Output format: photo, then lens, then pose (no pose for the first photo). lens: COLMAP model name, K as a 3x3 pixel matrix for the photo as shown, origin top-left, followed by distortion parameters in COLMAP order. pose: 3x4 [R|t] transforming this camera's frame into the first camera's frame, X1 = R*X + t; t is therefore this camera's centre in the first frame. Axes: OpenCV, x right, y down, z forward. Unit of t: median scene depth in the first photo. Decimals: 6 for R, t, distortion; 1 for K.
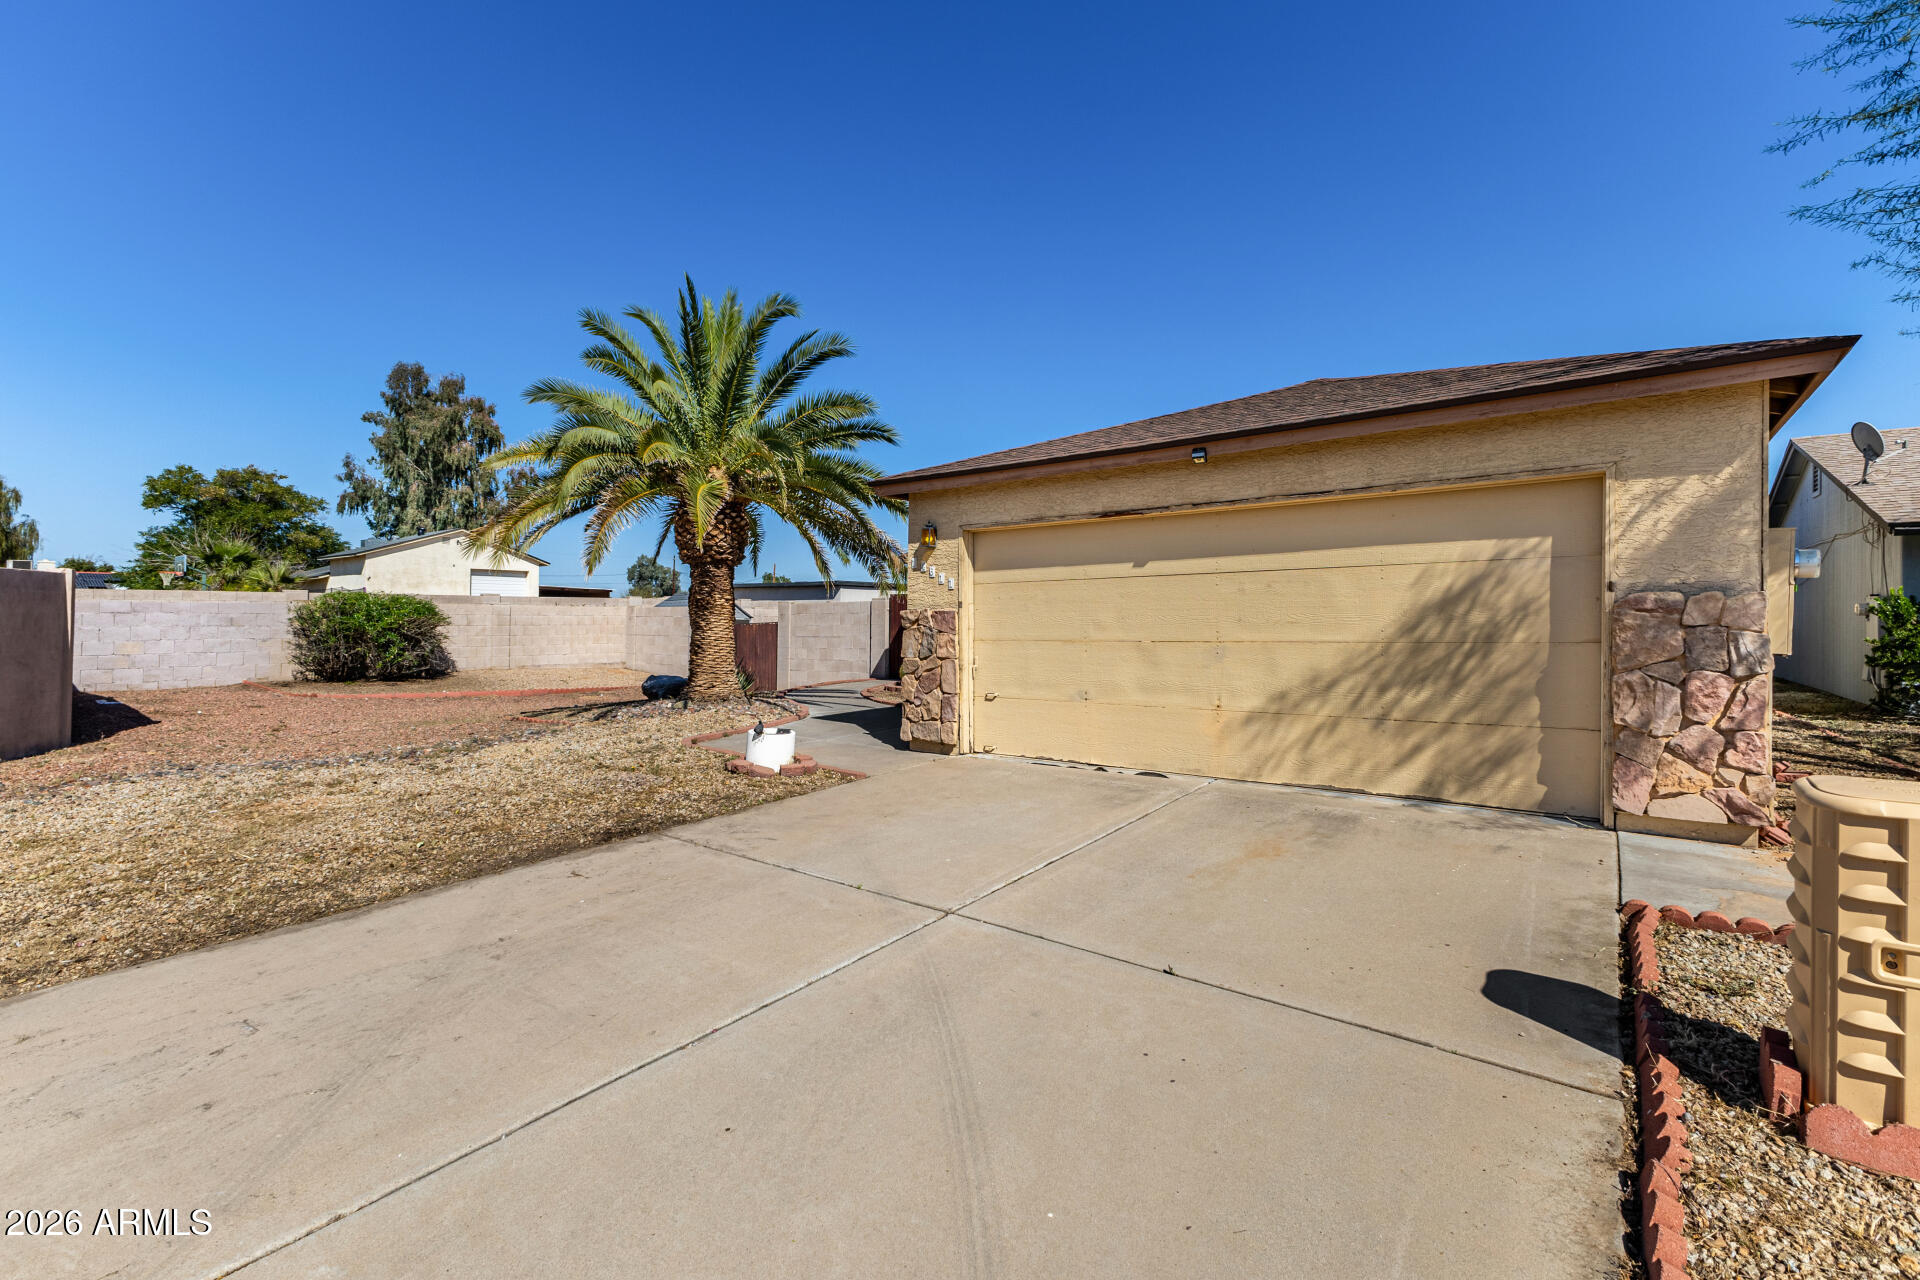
lens RADIAL K [[834.7, 0, 943.7], [0, 834.7, 622.3], [0, 0, 1]] dist [0.015684, -0.000749]
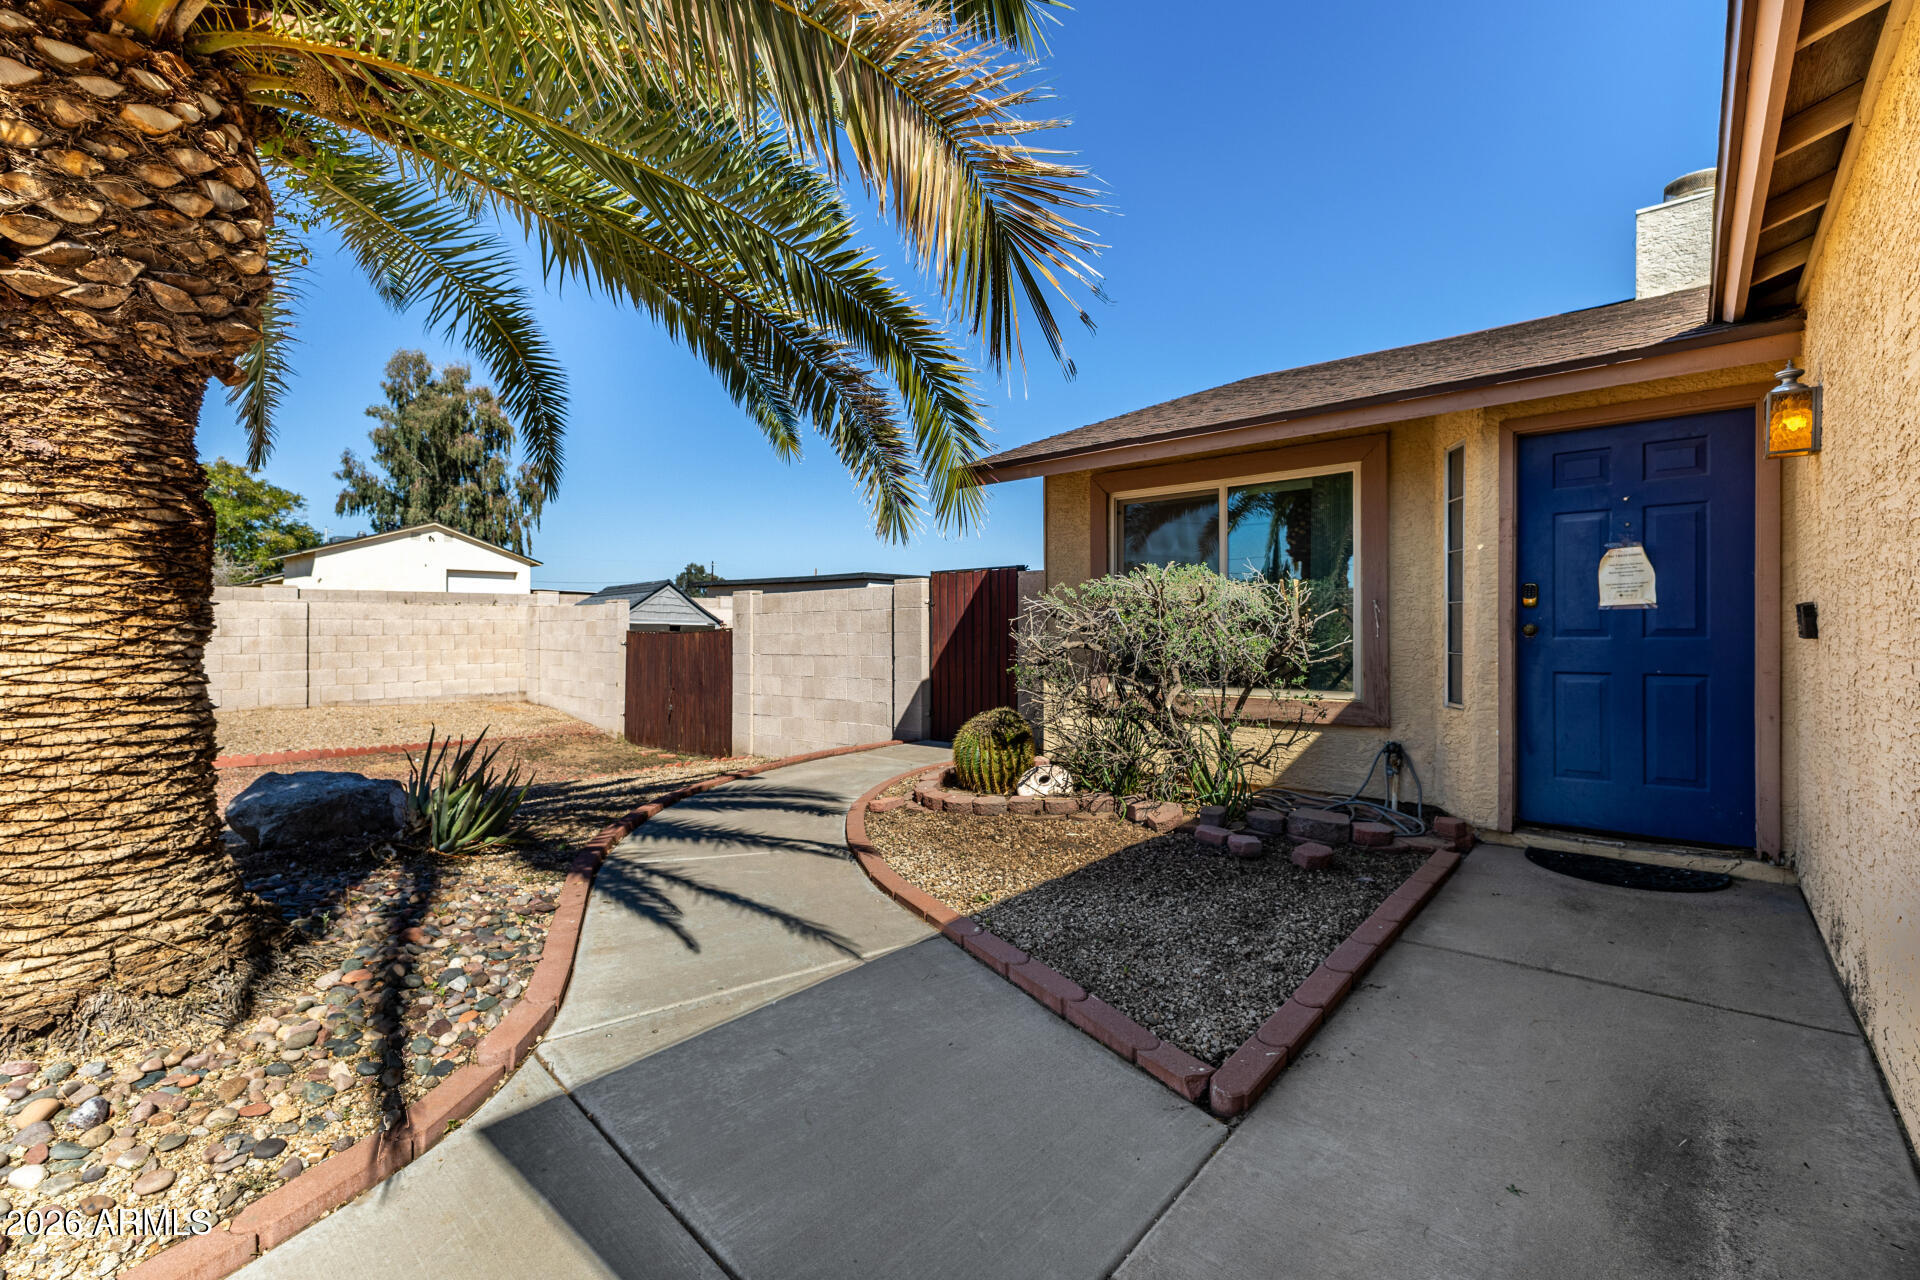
lens RADIAL K [[834.7, 0, 958.8], [0, 834.7, 647.3], [0, 0, 1]] dist [0.015684, -0.000749]
pose [[0.999387, -0.006390, -0.034421, -0.066467], [0.007197, 0.999702, 0.023346, 0.000971], [0.034262, -0.023580, 0.999135, 1.099824]]
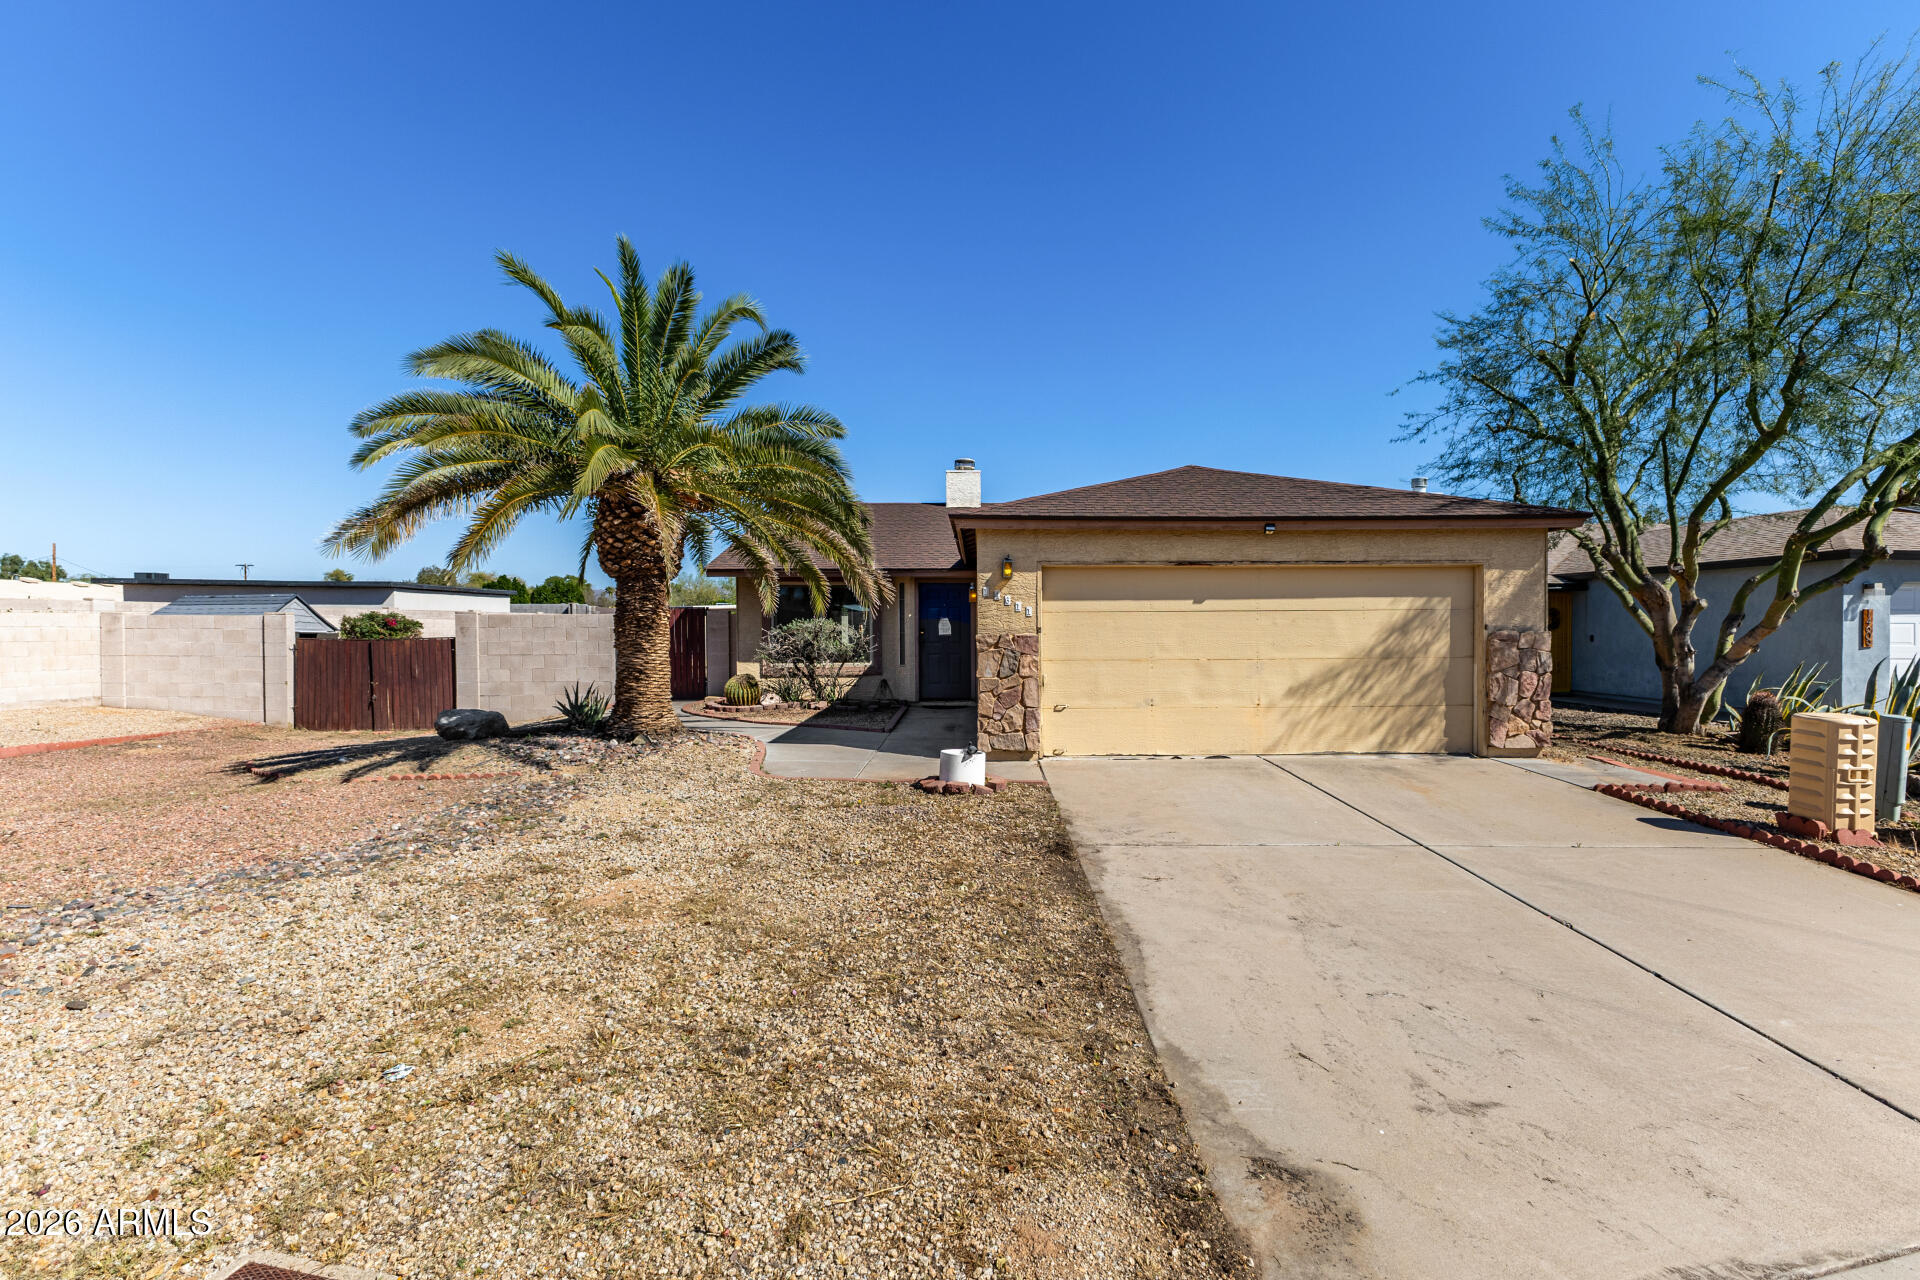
lens RADIAL K [[834.7, 0, 963.6], [0, 834.7, 638.0], [0, 0, 1]] dist [0.015684, -0.000749]
pose [[0.789565, -0.005844, 0.613639, -0.771417], [-0.001264, 0.999937, 0.011150, -0.022725], [-0.613666, -0.009579, 0.789508, 0.151799]]
